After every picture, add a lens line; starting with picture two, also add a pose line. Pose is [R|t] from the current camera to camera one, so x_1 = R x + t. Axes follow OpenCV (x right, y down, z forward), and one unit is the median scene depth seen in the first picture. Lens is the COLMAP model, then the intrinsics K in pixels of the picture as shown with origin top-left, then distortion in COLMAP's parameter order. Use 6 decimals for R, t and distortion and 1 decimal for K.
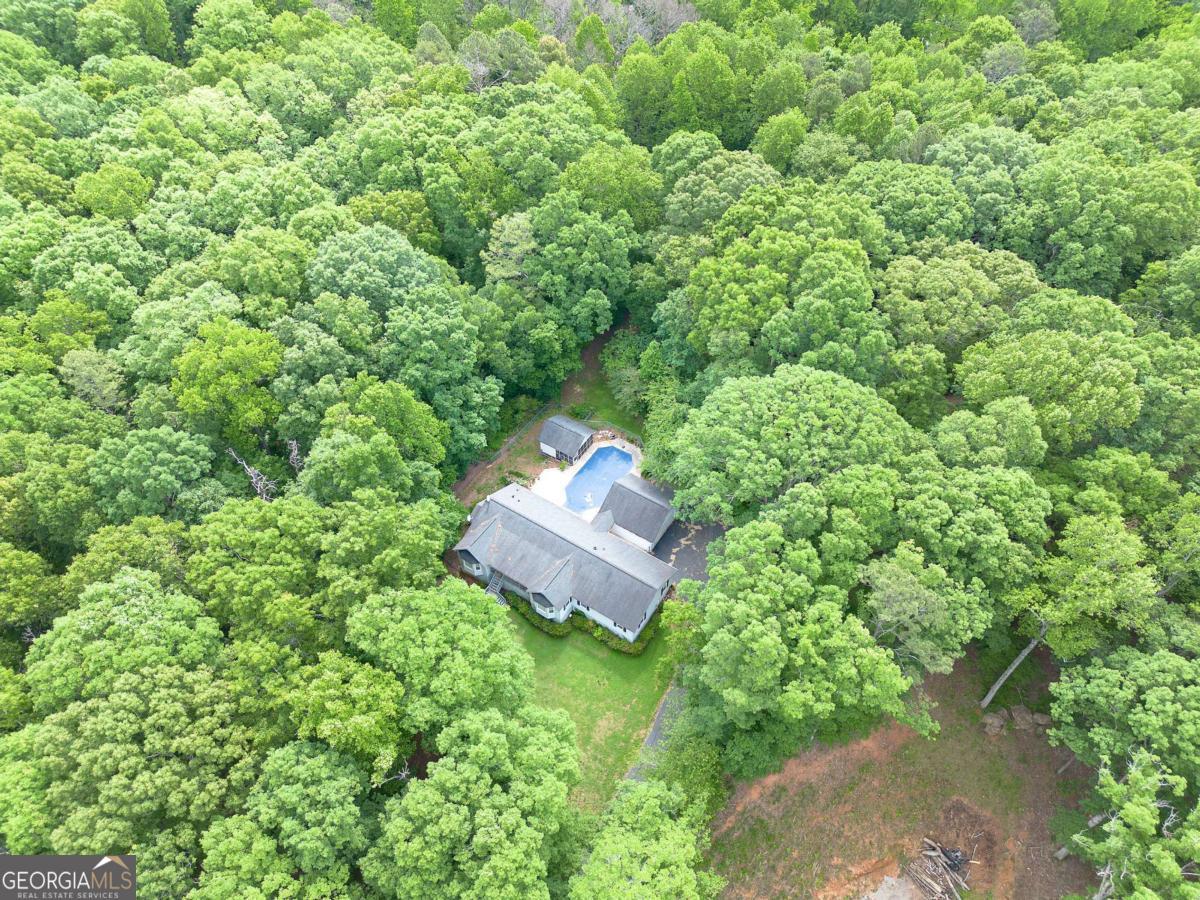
lens RADIAL K [[864.2, 0, 595.7], [0, 864.2, 453.7], [0, 0, 1]] dist [0.083646, -0.070342]
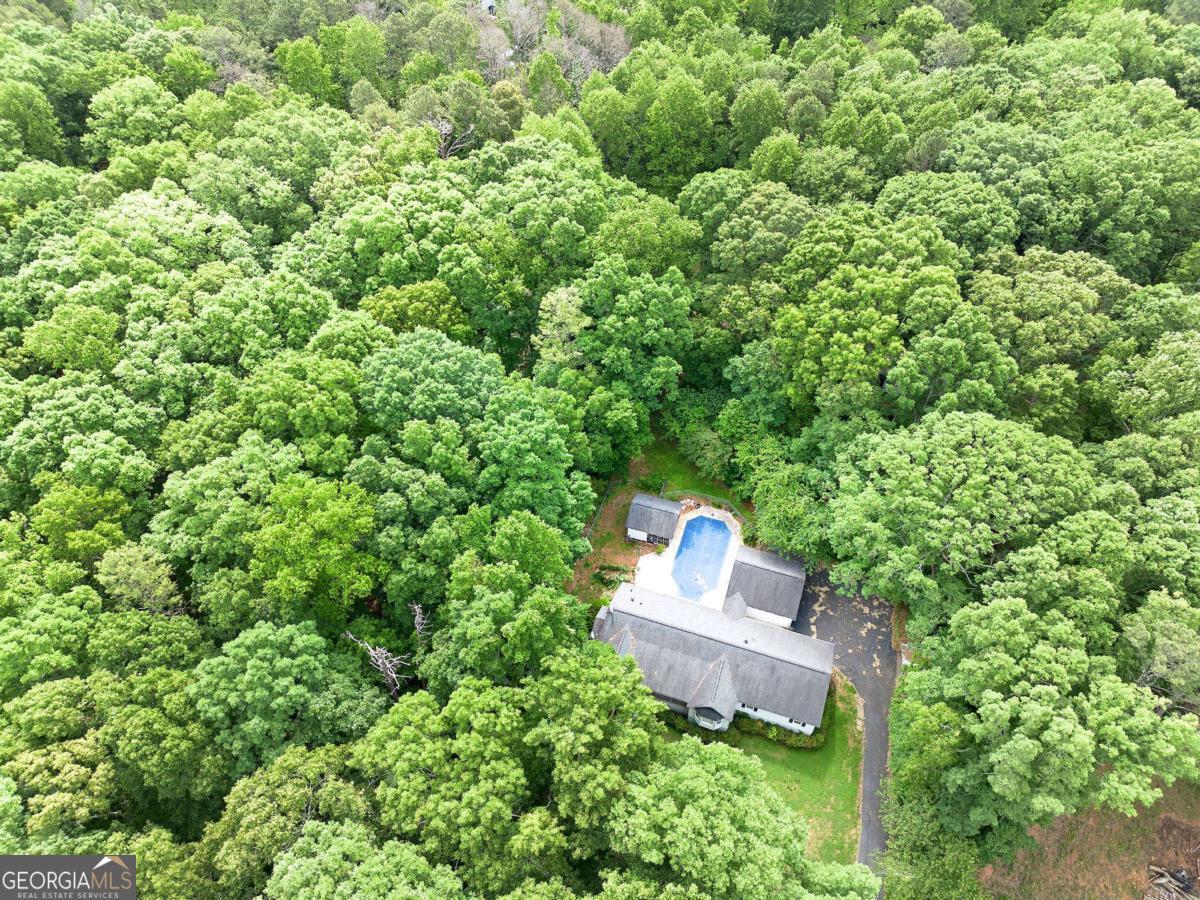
lens RADIAL K [[874.4, 0, 596.1], [0, 874.4, 445.7], [0, 0, 1]] dist [0.085974, -0.070874]
pose [[0.967521, -0.188707, 0.168205, -0.245970], [0.189565, 0.981805, 0.011087, -0.121015], [-0.167237, 0.021159, 0.985690, 0.098123]]
